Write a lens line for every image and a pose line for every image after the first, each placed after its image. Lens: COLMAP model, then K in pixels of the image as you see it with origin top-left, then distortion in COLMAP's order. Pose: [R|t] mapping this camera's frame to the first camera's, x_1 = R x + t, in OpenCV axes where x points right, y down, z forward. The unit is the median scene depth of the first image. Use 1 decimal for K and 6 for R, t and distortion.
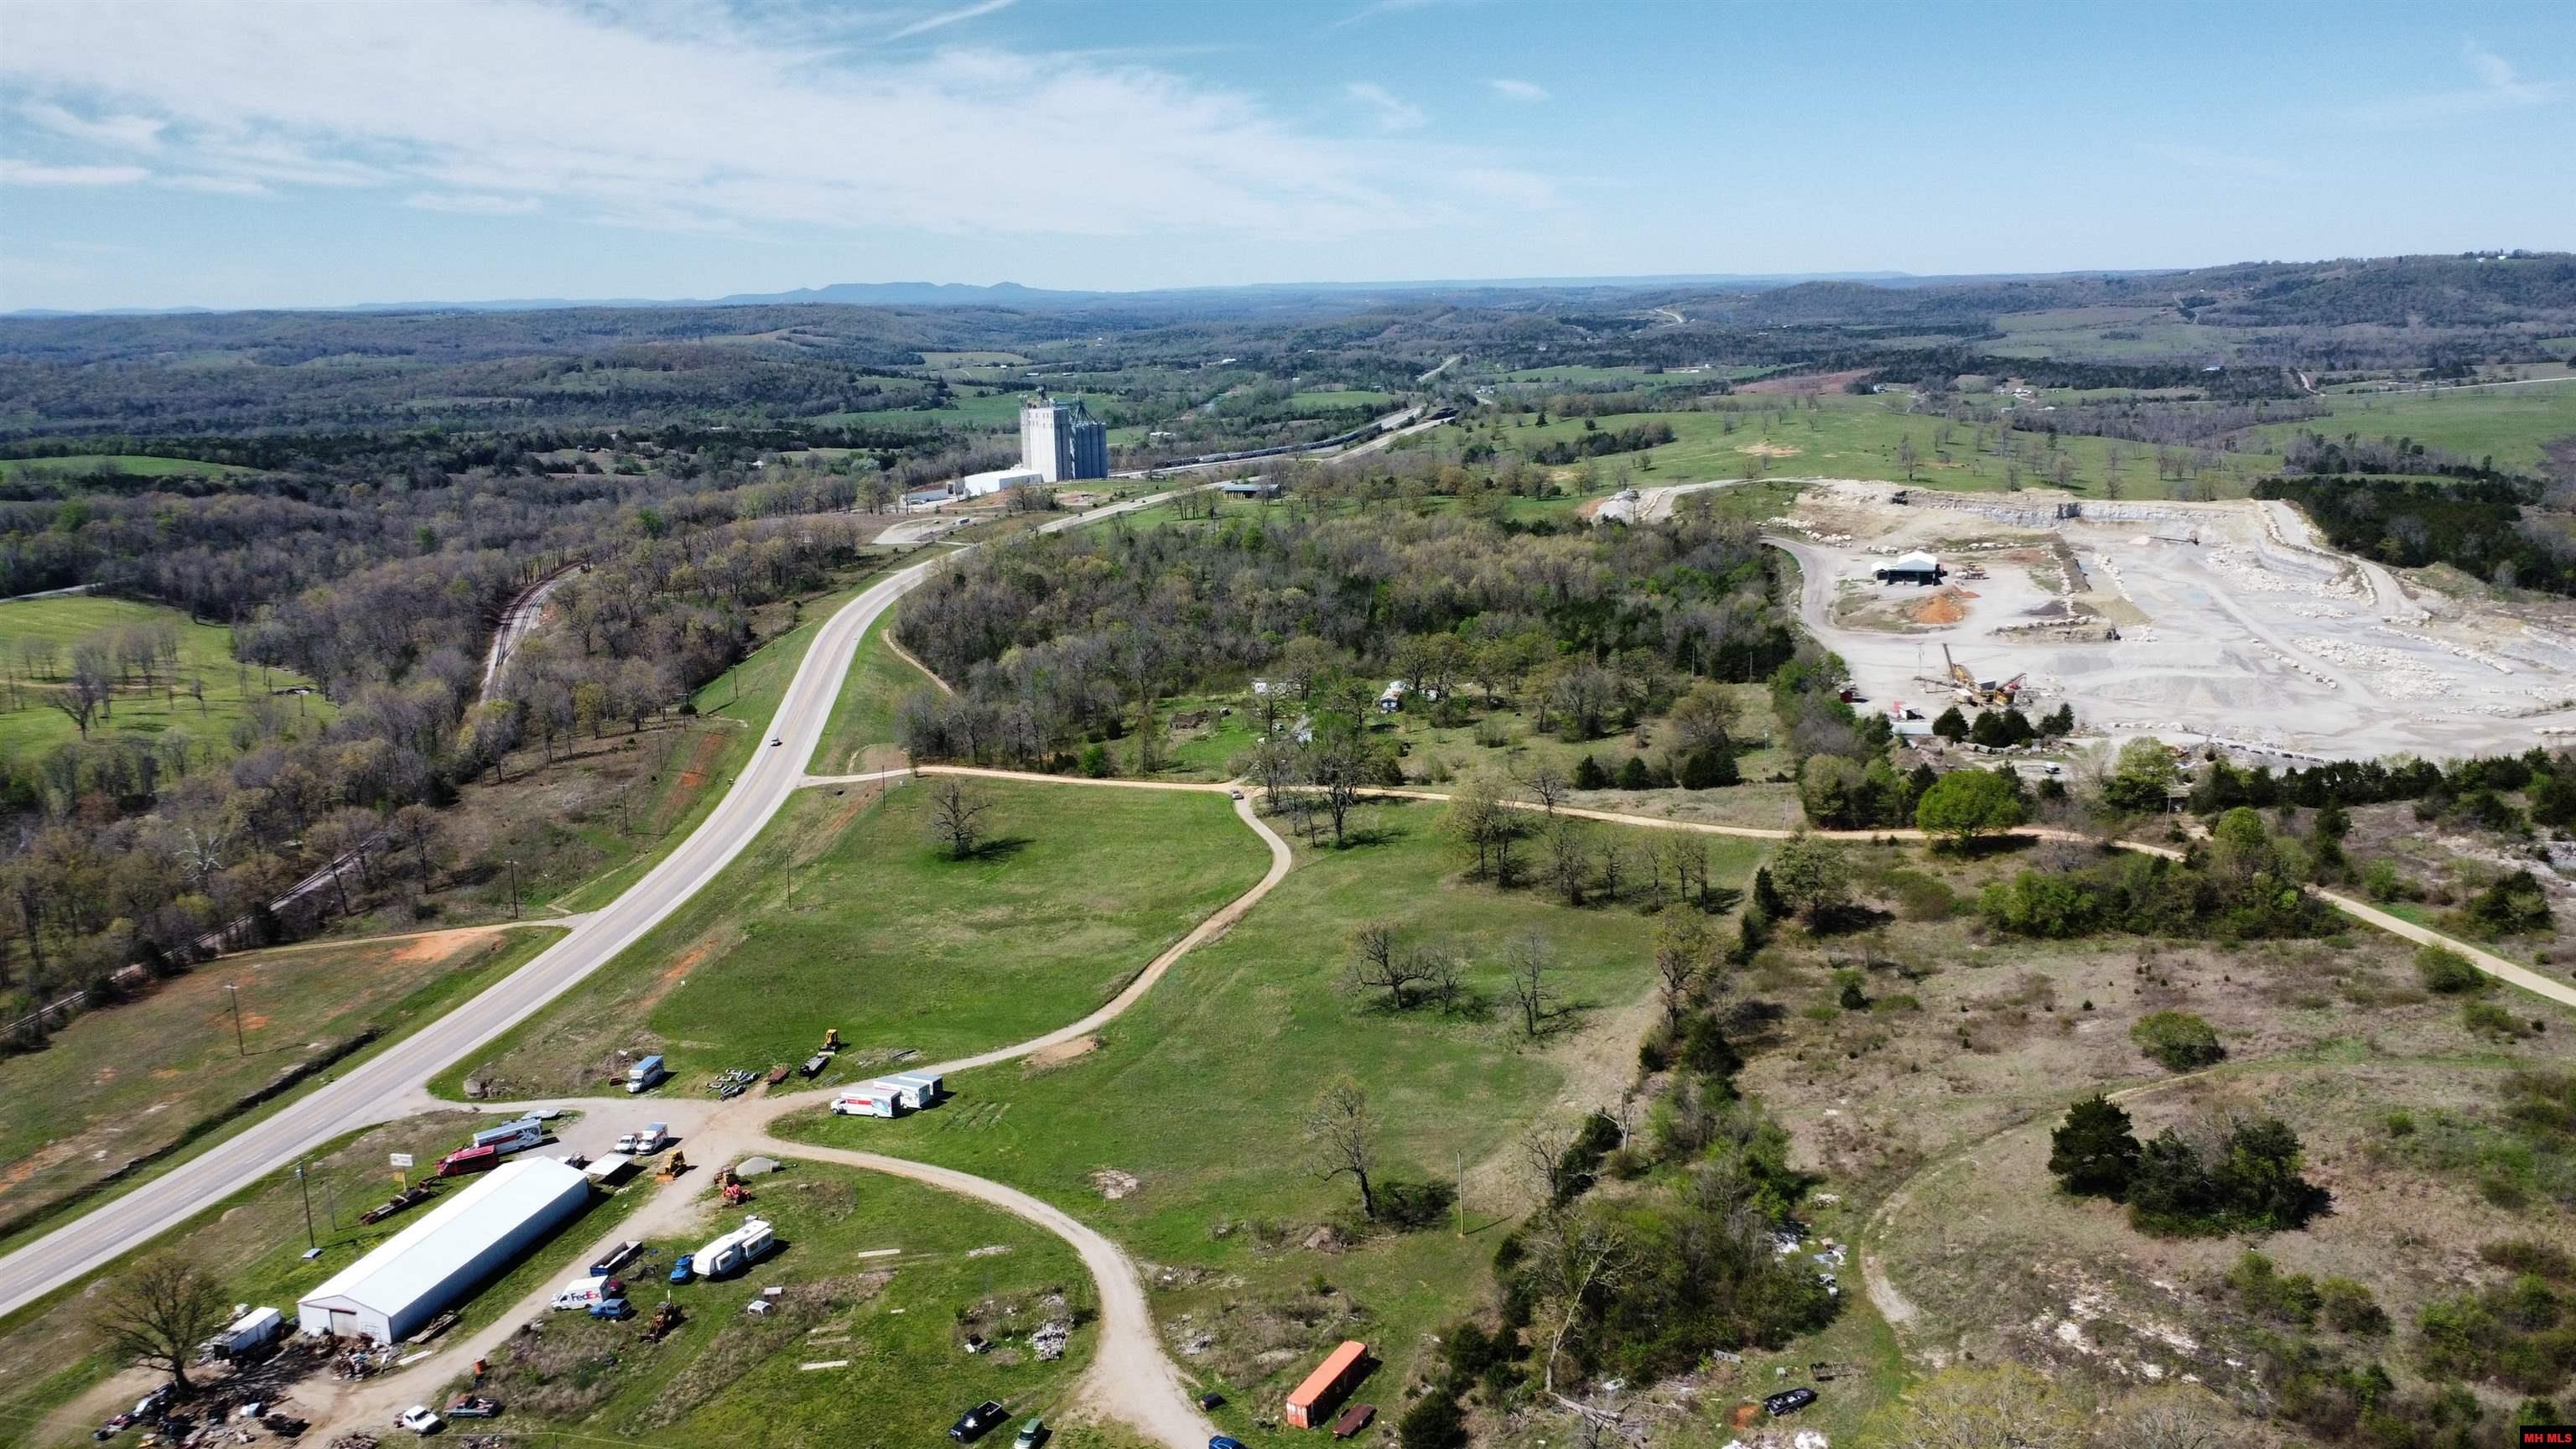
lens RADIAL K [[1931.8, 0, 1282.9], [0, 1931.8, 711.2], [0, 0, 1]] dist [0.006601, -0.007042]
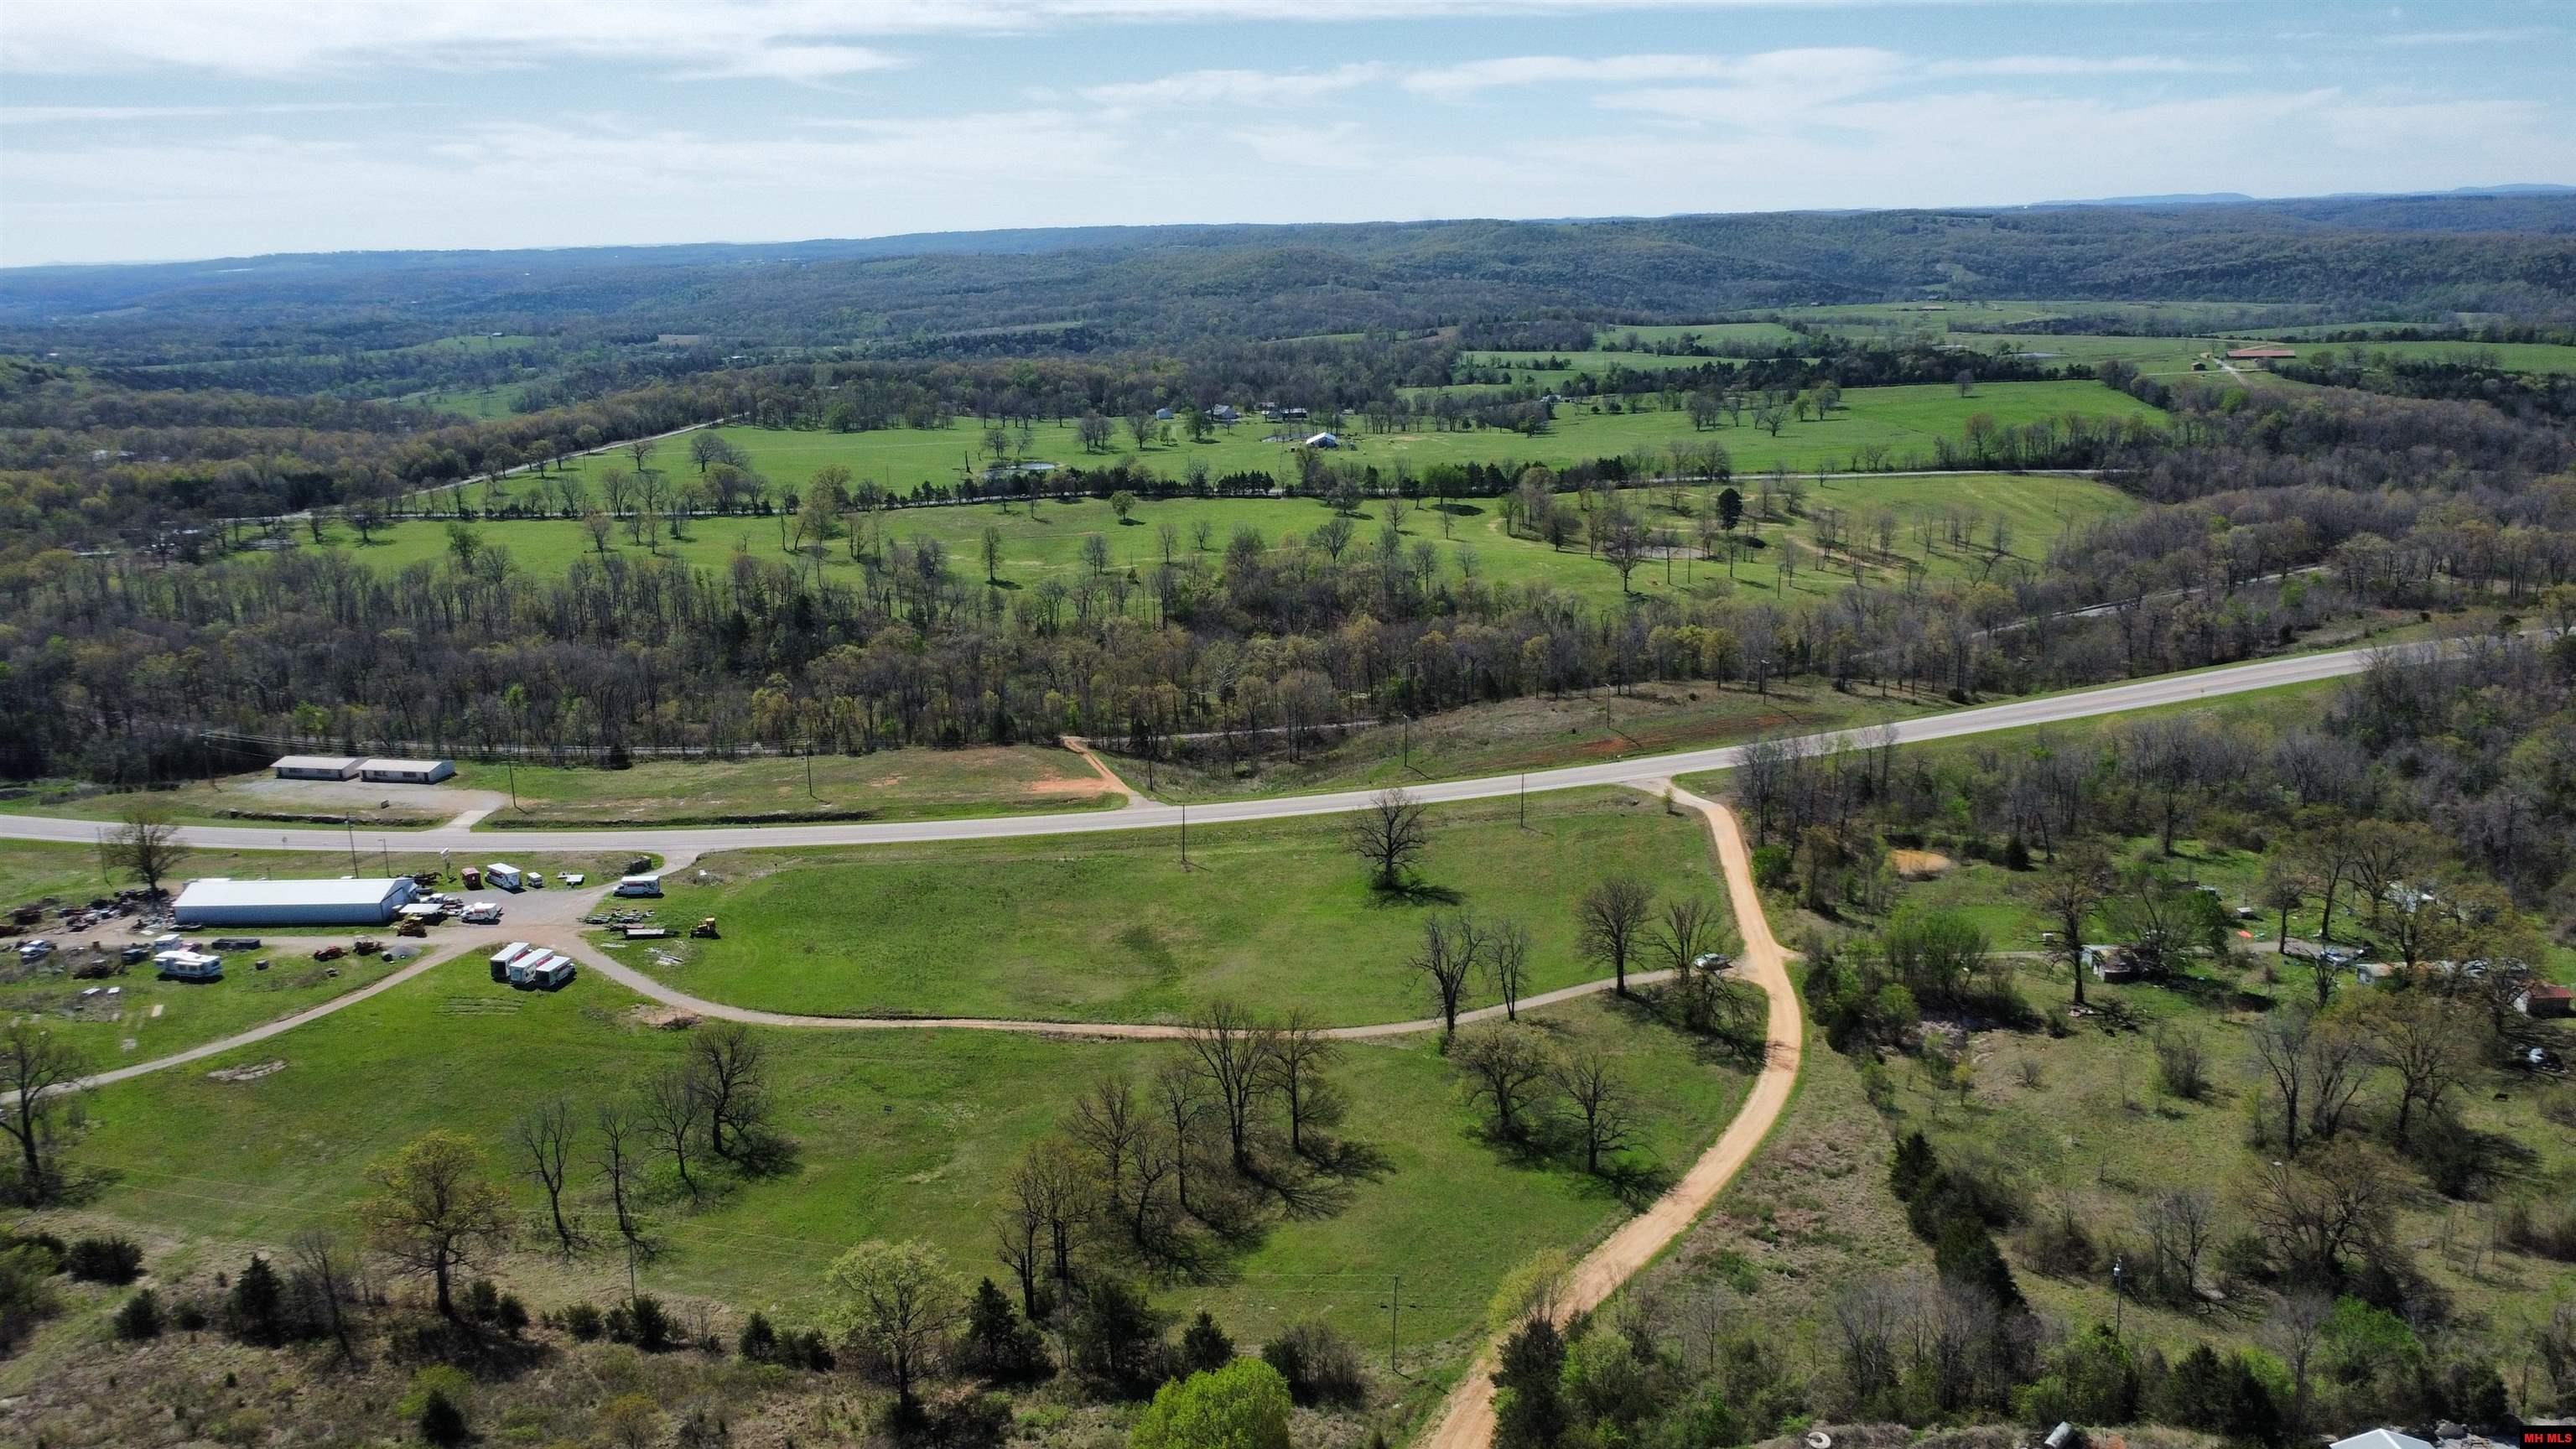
lens RADIAL K [[1931.8, 0, 1282.9], [0, 1931.8, 711.2], [0, 0, 1]] dist [0.006601, -0.007042]
pose [[0.238565, 0.250602, -0.938235, 0.519304], [-0.187164, 0.959883, 0.208794, -0.145421], [0.952920, 0.125793, 0.275898, 0.623857]]
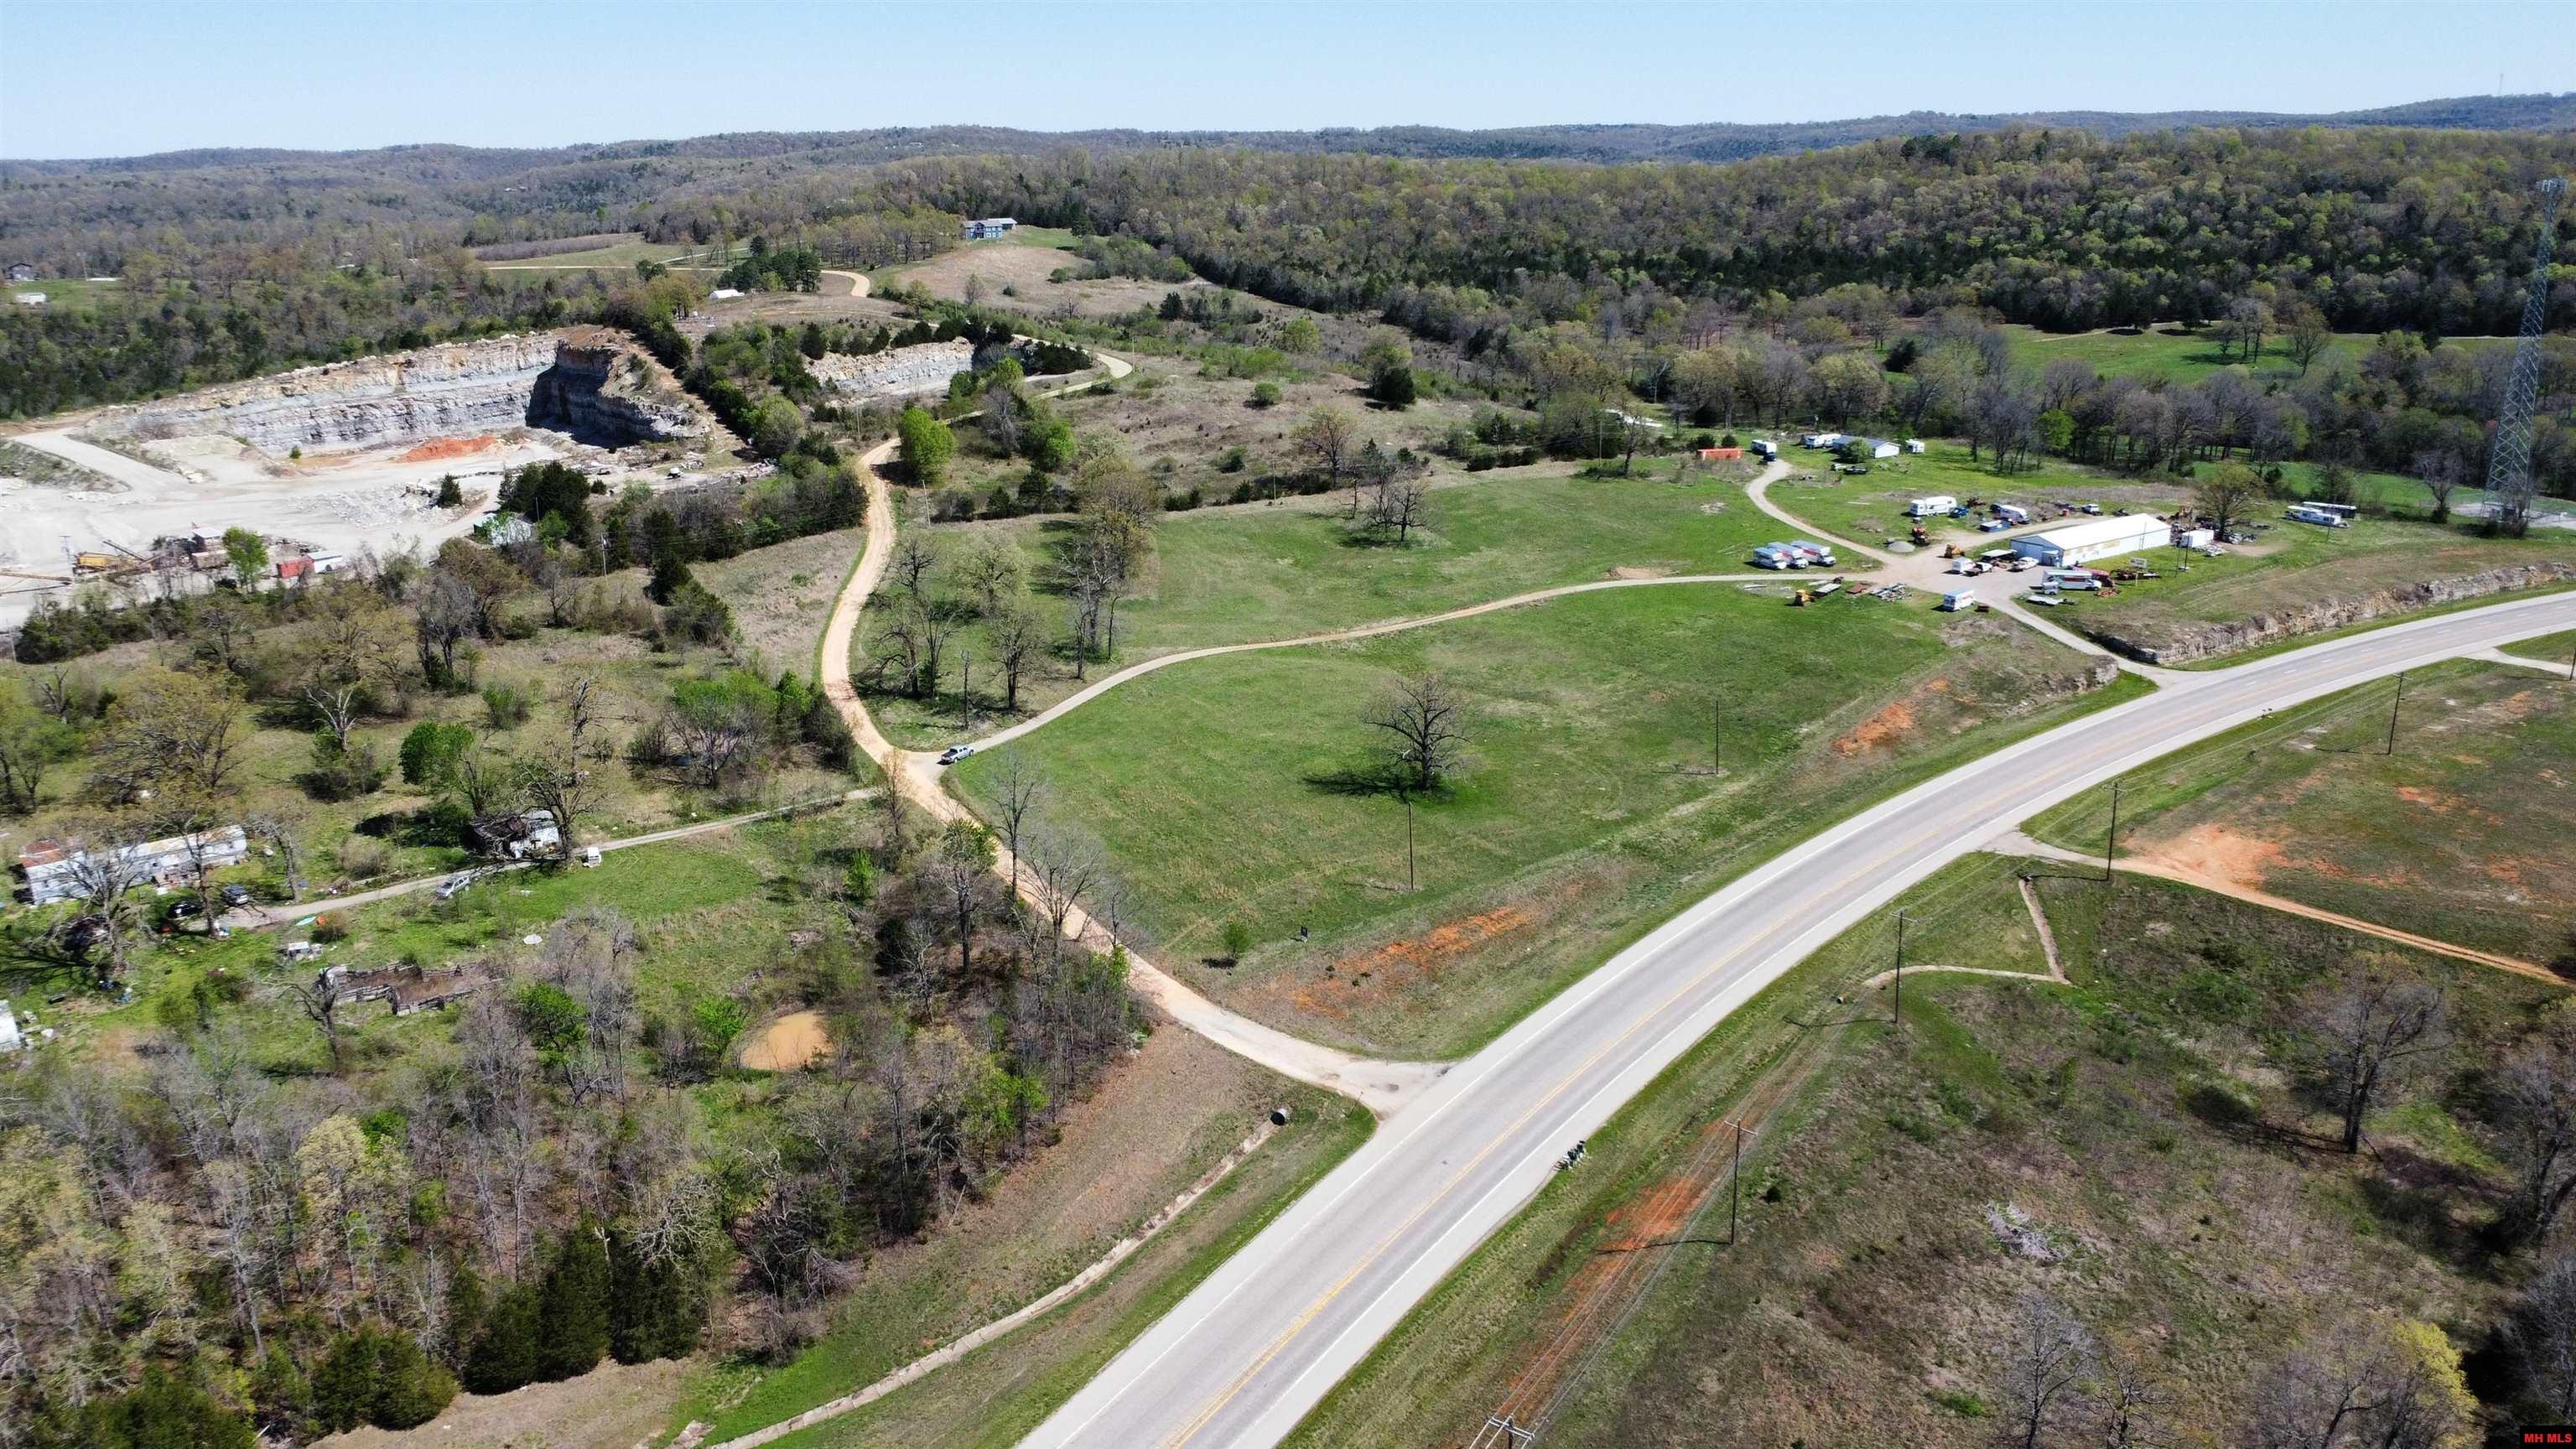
lens RADIAL K [[1931.8, 0, 1282.9], [0, 1931.8, 711.2], [0, 0, 1]] dist [0.006601, -0.007042]
pose [[-0.763191, -0.145044, 0.629684, -0.470828], [0.173144, 0.892944, 0.415539, -0.200598], [-0.622544, 0.426161, -0.656373, 1.265270]]
